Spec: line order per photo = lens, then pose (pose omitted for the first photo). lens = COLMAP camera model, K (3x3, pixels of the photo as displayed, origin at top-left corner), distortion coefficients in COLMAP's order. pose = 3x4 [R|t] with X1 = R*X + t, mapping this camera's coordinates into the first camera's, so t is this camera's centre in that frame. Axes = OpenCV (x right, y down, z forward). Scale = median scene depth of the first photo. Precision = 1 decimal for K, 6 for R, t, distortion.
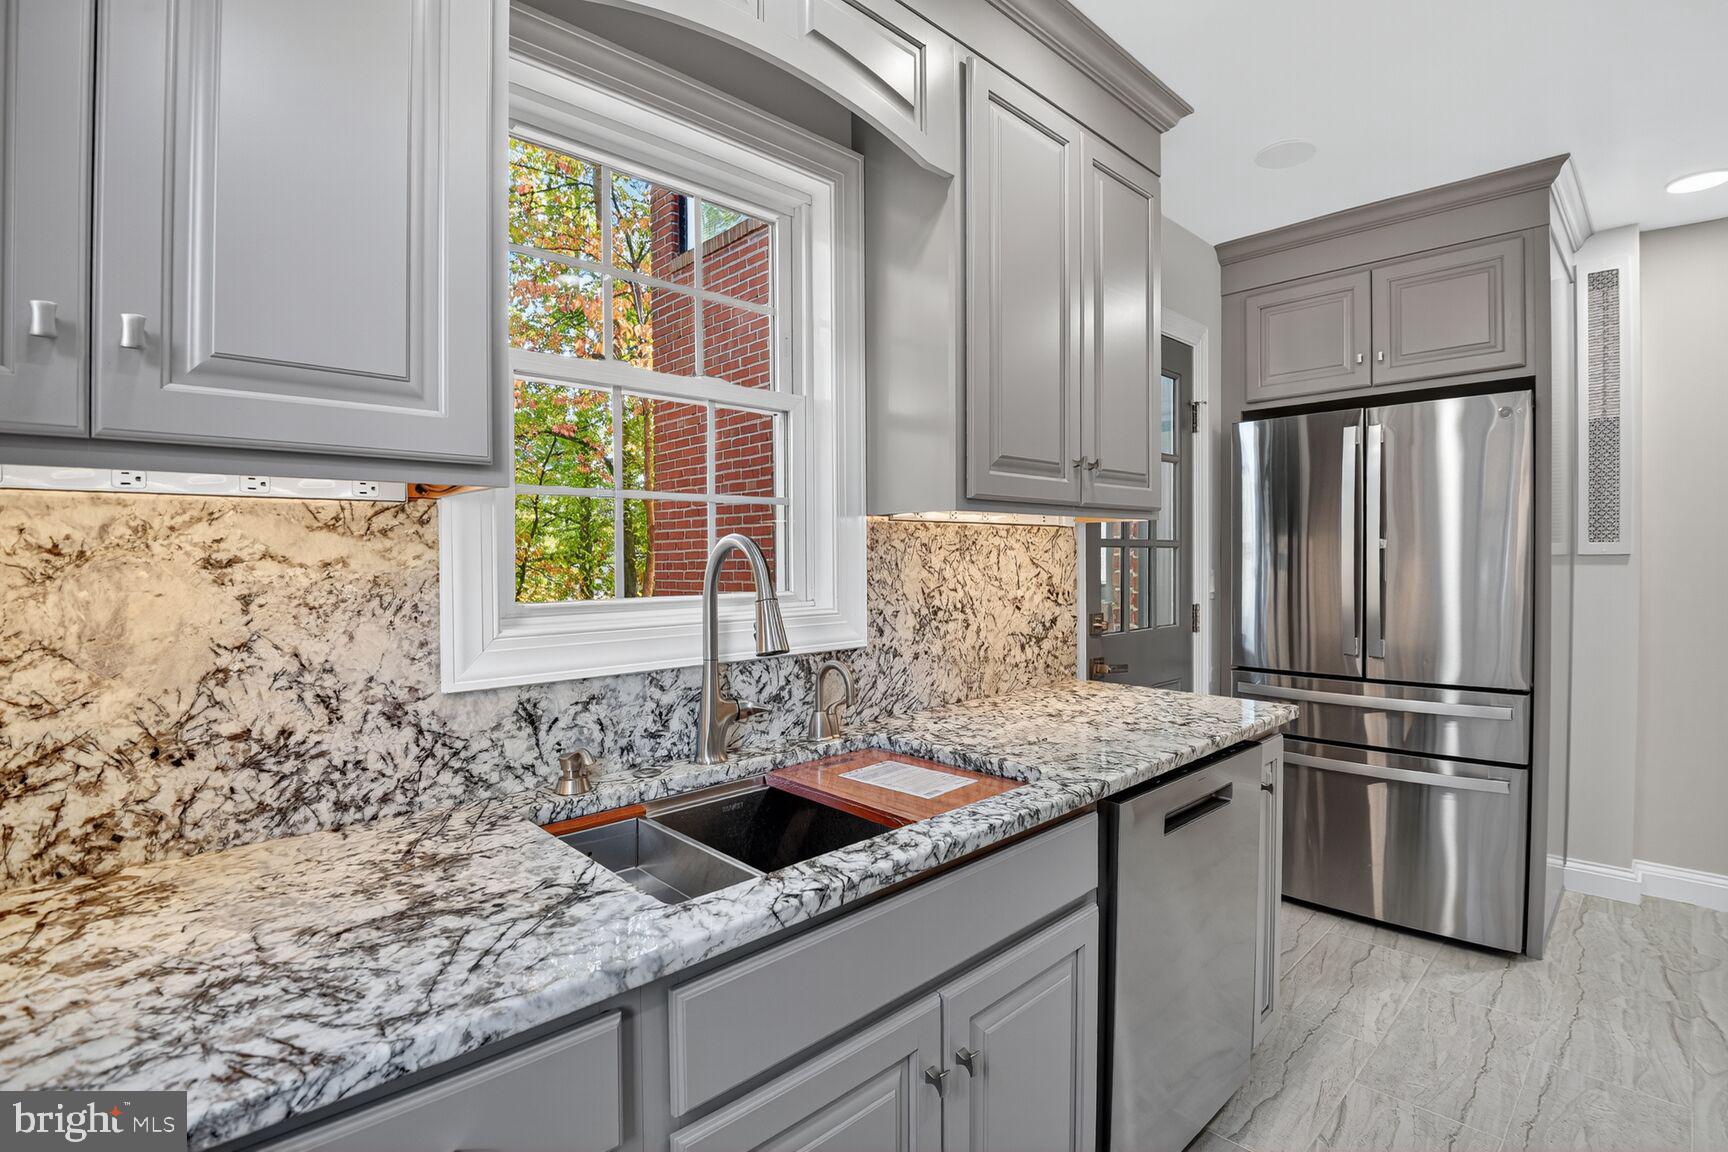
lens RADIAL K [[806.3, 0, 872.8], [0, 806.3, 571.4], [0, 0, 1]] dist [-0.000438, -0.022946]
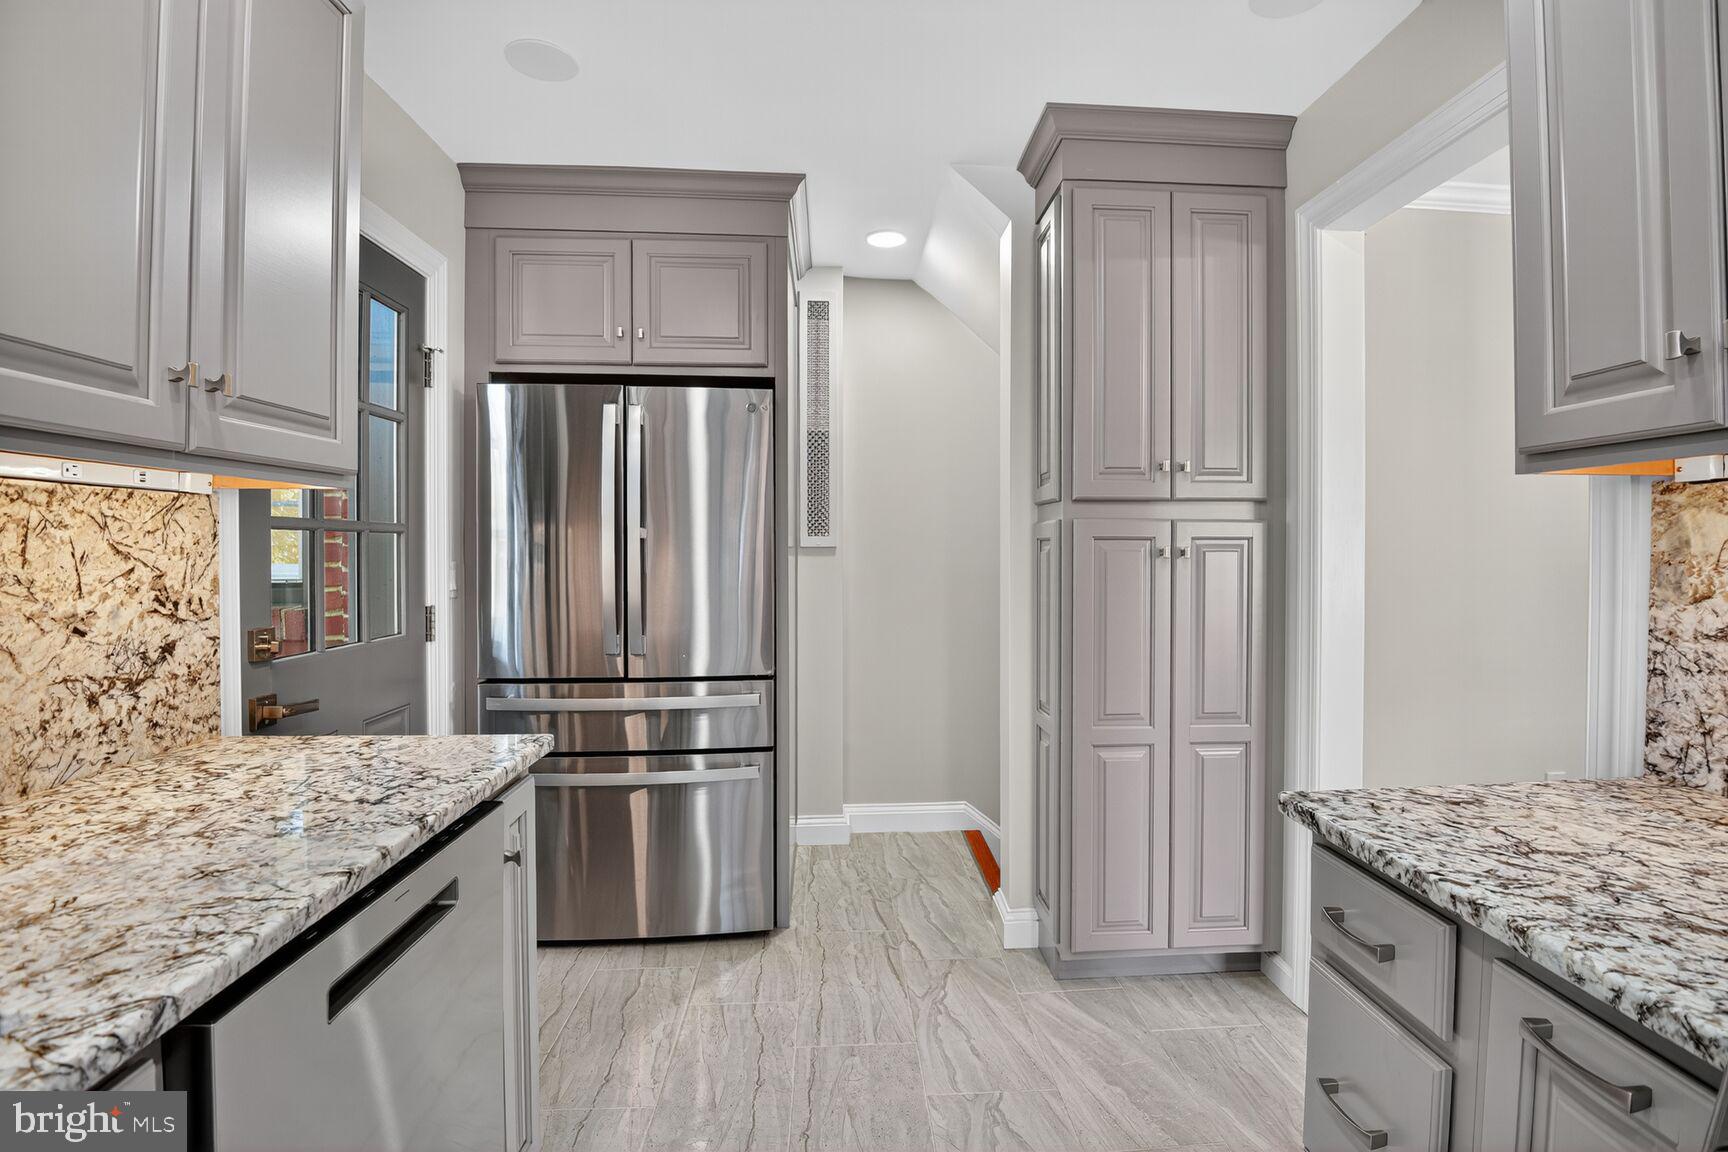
lens RADIAL K [[823.8, 0, 870.6], [0, 823.8, 573.0], [0, 0, 1]] dist [0.000724, -0.016009]
pose [[0.664524, -0.007226, 0.747232, 0.101402], [0.001476, 0.999964, 0.008358, 0.000386], [-0.747265, -0.004451, 0.664511, 0.175234]]
